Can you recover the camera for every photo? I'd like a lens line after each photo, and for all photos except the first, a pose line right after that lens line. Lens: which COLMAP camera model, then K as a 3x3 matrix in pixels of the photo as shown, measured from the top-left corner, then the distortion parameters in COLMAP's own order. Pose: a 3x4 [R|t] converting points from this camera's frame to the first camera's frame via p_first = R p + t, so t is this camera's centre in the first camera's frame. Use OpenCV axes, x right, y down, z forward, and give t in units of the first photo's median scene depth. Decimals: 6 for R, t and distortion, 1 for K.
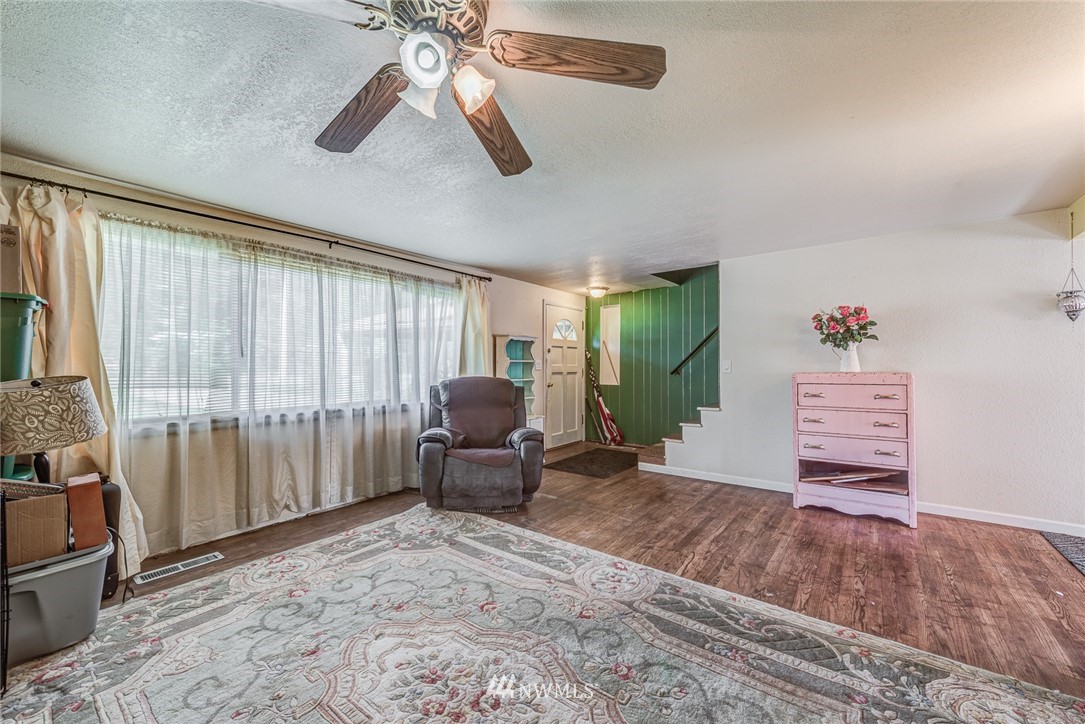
lens RADIAL K [[424.7, 0, 538.6], [0, 424.7, 367.0], [0, 0, 1]] dist [0.009099, -0.002219]
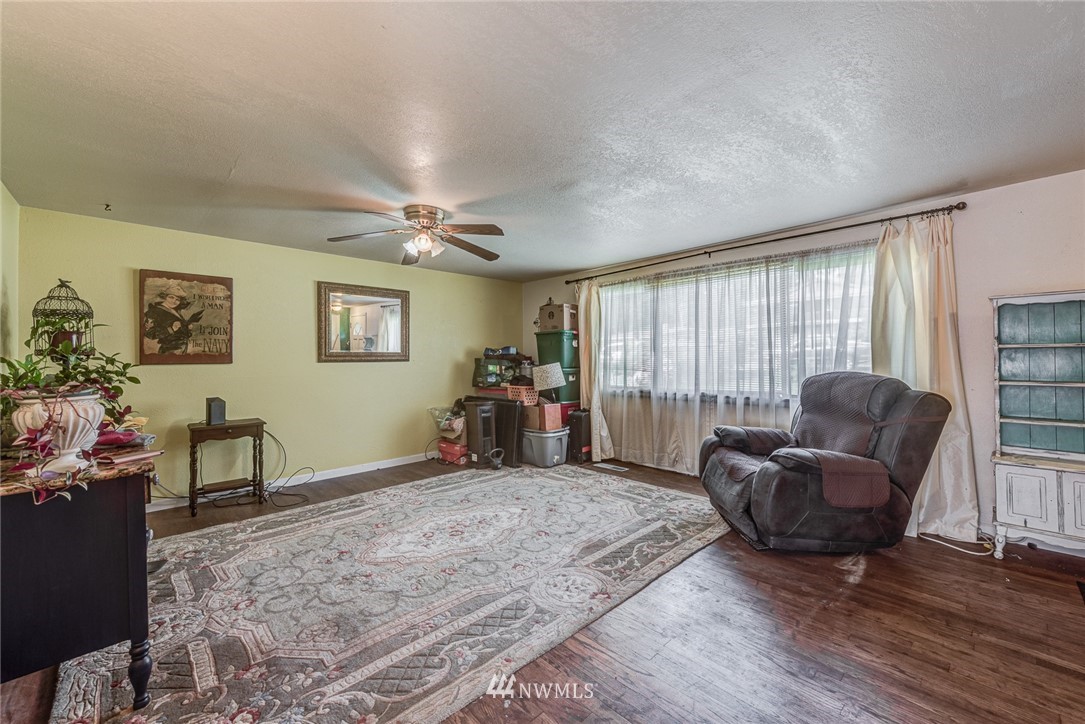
lens RADIAL K [[424.7, 0, 546.1], [0, 424.7, 357.0], [0, 0, 1]] dist [0.009099, -0.002219]
pose [[-0.143412, 0.000445, -0.989663, 0.863084], [0.004997, 0.999987, -0.000274, -0.006997], [0.989650, -0.004985, -0.143413, 0.839027]]
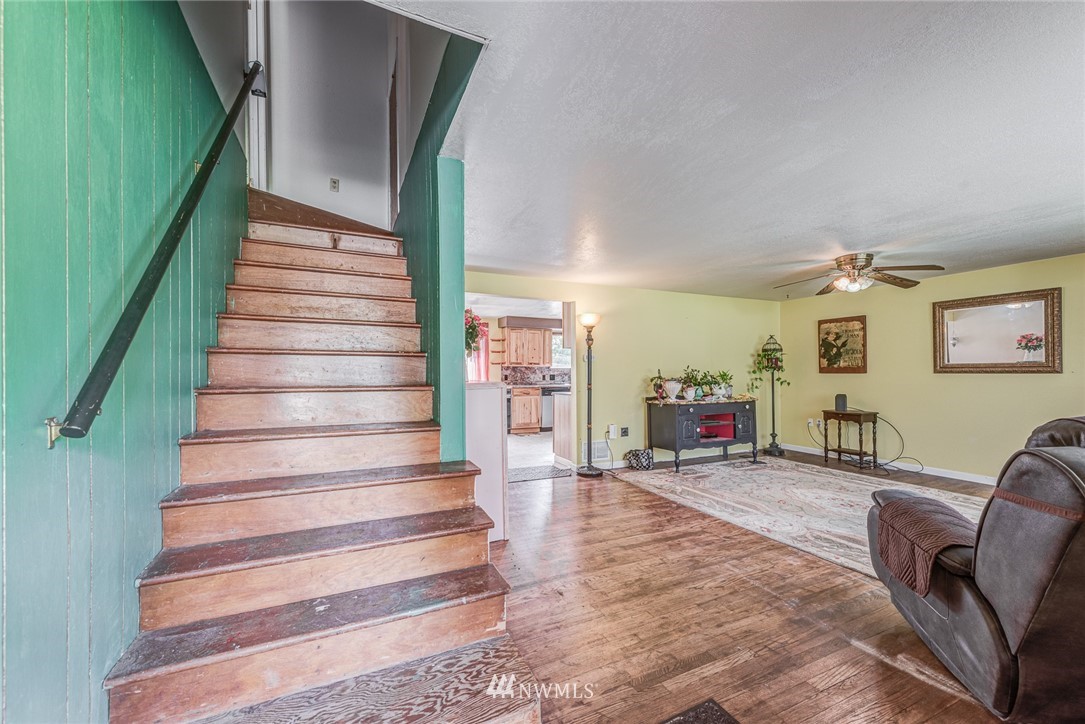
lens RADIAL K [[424.7, 0, 549.6], [0, 424.7, 365.1], [0, 0, 1]] dist [0.009099, -0.002219]
pose [[-0.899679, 0.012840, 0.436363, 0.171289], [0.006231, 0.999843, -0.016576, -0.005750], [-0.436508, -0.012194, -0.899618, 2.008291]]
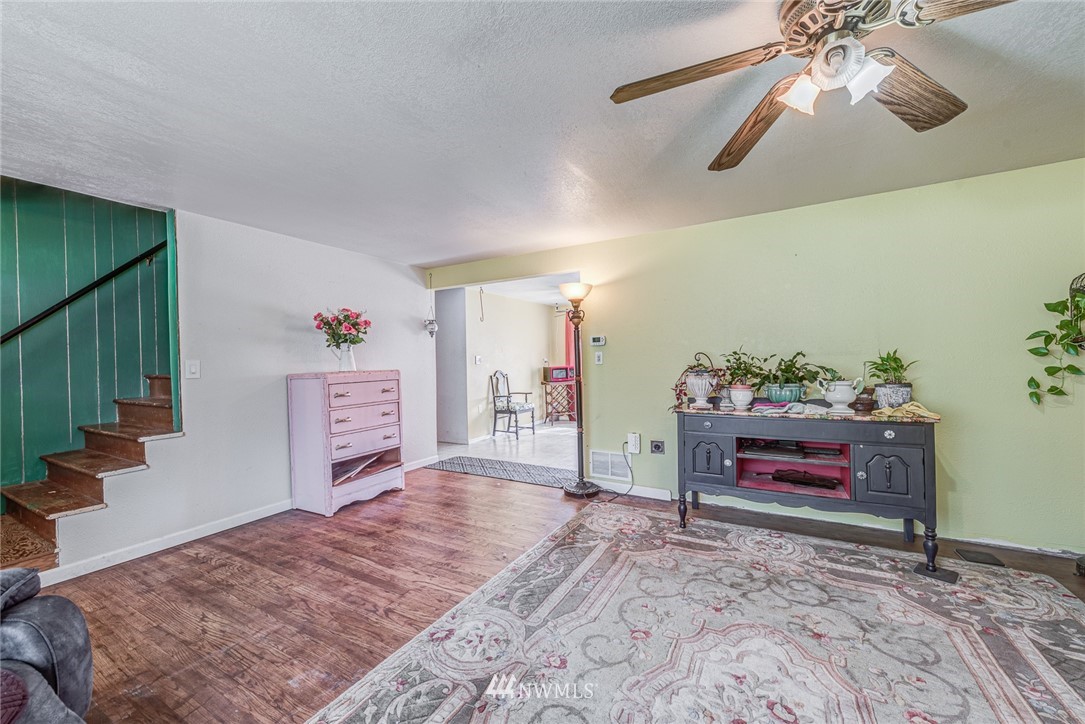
lens RADIAL K [[424.7, 0, 553.5], [0, 424.7, 367.1], [0, 0, 1]] dist [0.009099, -0.002219]
pose [[-0.161849, -0.011740, 0.986746, -0.467161], [0.021203, 0.999657, 0.015371, -0.004235], [-0.986588, 0.023409, -0.161544, 0.756570]]
